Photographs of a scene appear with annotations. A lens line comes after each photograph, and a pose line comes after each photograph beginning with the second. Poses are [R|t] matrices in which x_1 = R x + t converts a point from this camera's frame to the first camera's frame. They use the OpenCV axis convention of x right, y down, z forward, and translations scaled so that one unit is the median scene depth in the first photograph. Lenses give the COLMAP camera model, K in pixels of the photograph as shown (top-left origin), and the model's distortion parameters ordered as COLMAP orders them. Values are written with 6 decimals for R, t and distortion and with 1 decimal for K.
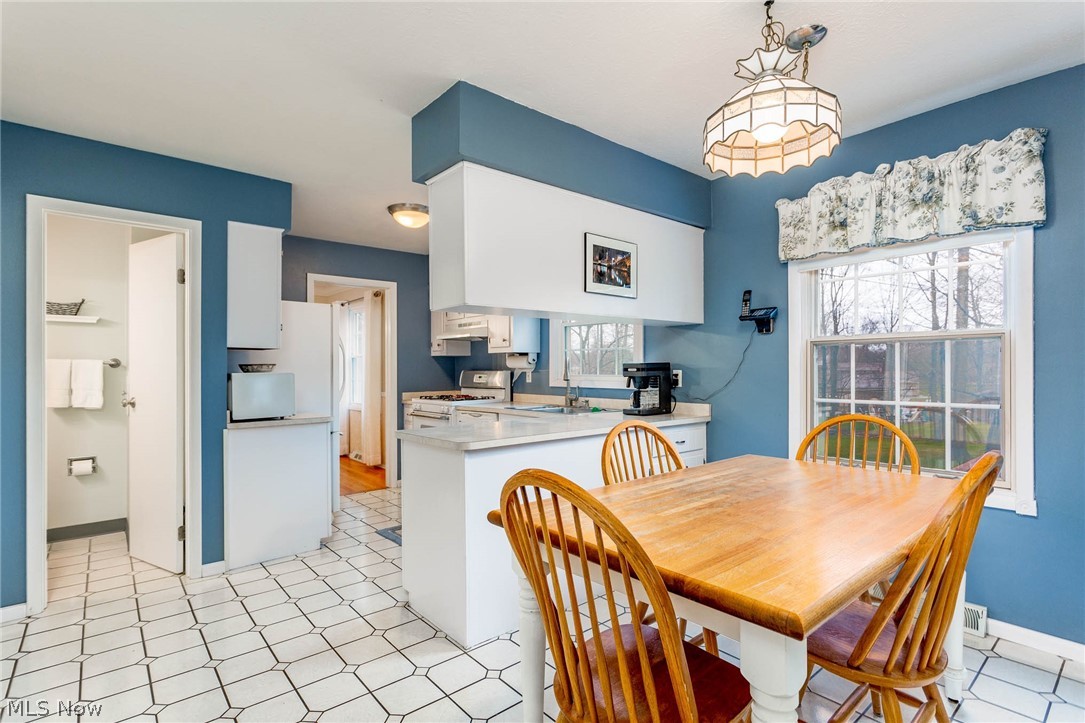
lens RADIAL K [[528.3, 0, 546.4], [0, 528.3, 371.9], [0, 0, 1]] dist [-0.000373, -0.000551]
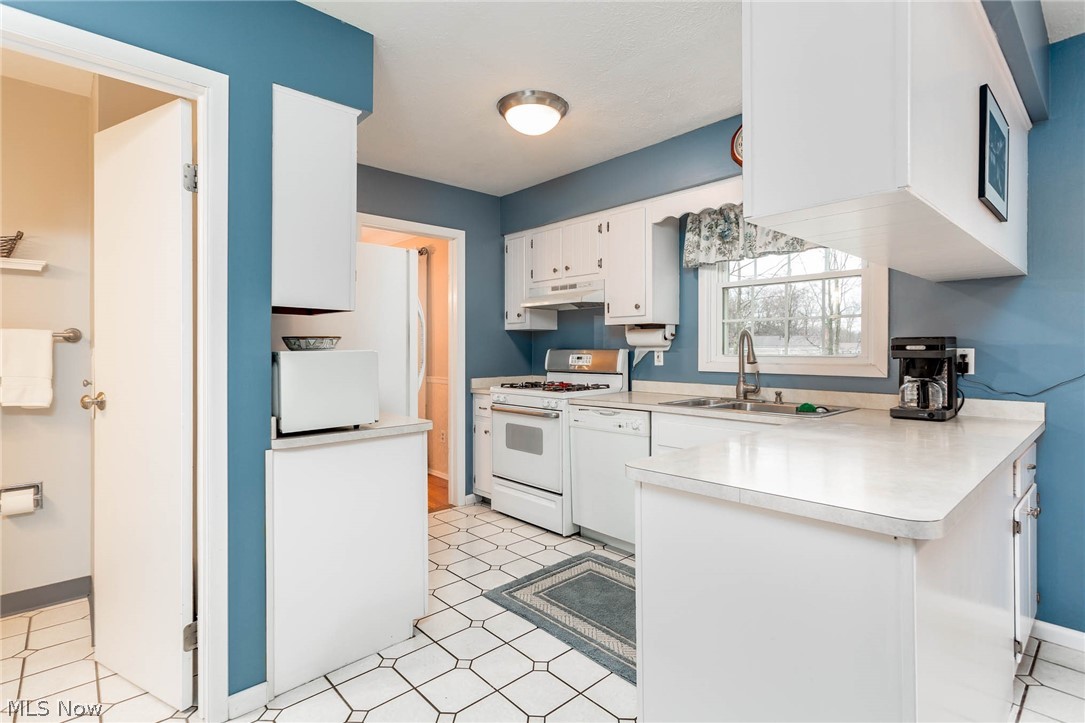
lens RADIAL K [[528.3, 0, 541.9], [0, 528.3, 353.1], [0, 0, 1]] dist [-0.000373, -0.000551]
pose [[0.999521, 0.002410, 0.030853, -0.279027], [-0.002469, 0.999995, 0.001875, 0.002242], [-0.030849, -0.001950, 0.999522, 0.356195]]
